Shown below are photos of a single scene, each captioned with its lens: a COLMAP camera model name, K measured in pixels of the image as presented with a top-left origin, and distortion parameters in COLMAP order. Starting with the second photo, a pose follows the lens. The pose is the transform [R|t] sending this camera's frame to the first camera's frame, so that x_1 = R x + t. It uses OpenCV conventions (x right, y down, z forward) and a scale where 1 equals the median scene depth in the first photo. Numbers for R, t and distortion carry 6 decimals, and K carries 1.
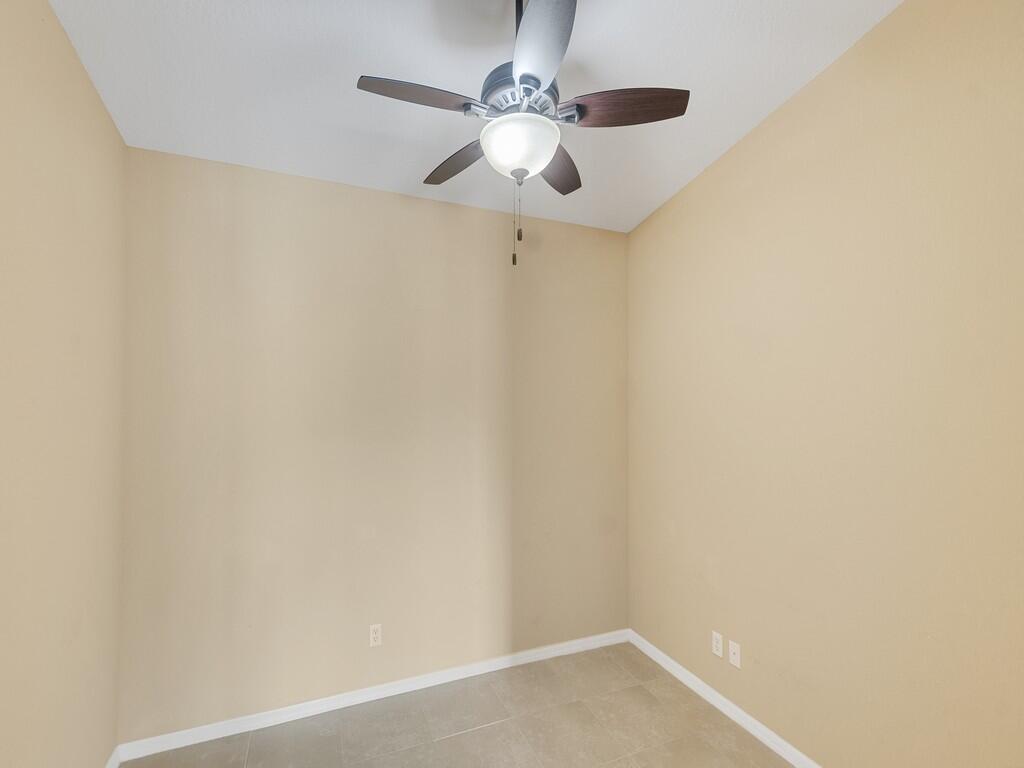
lens RADIAL K [[449.0, 0, 498.2], [0, 449.0, 387.8], [0, 0, 1]] dist [0.031375, -0.010405]
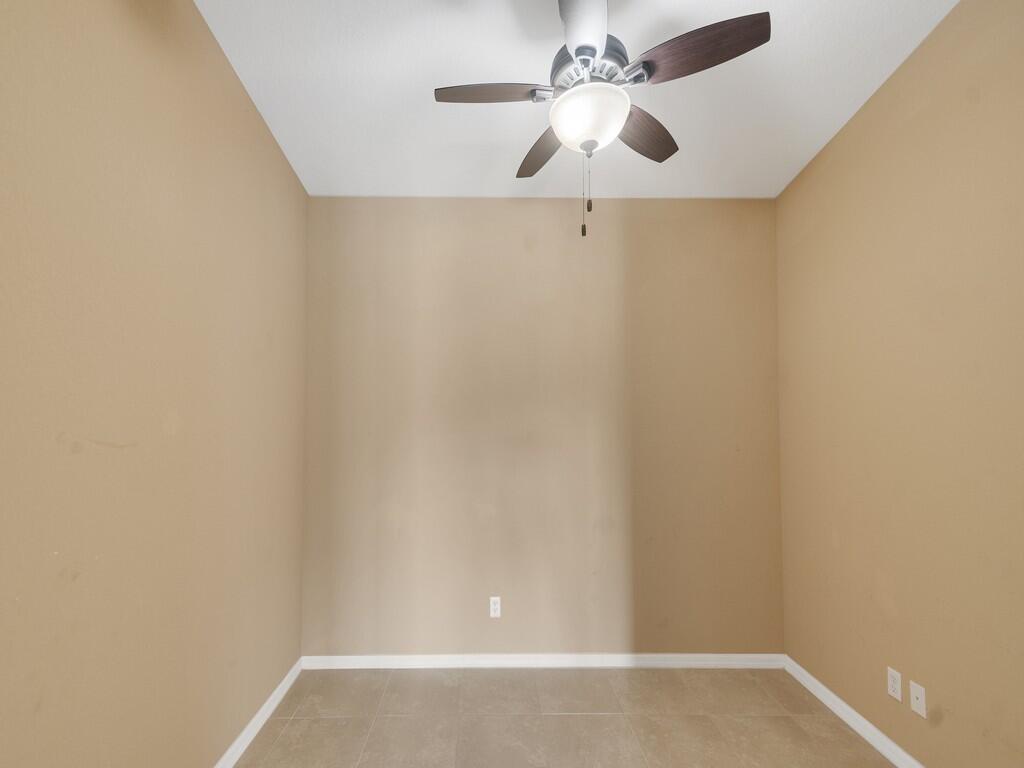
lens RADIAL K [[449.0, 0, 498.2], [0, 449.0, 387.8], [0, 0, 1]] dist [0.031375, -0.010405]
pose [[0.934788, -0.020797, -0.354597, 0.142090], [0.012696, 0.999603, -0.025156, 0.062465], [0.354979, 0.019013, 0.934681, -0.006716]]
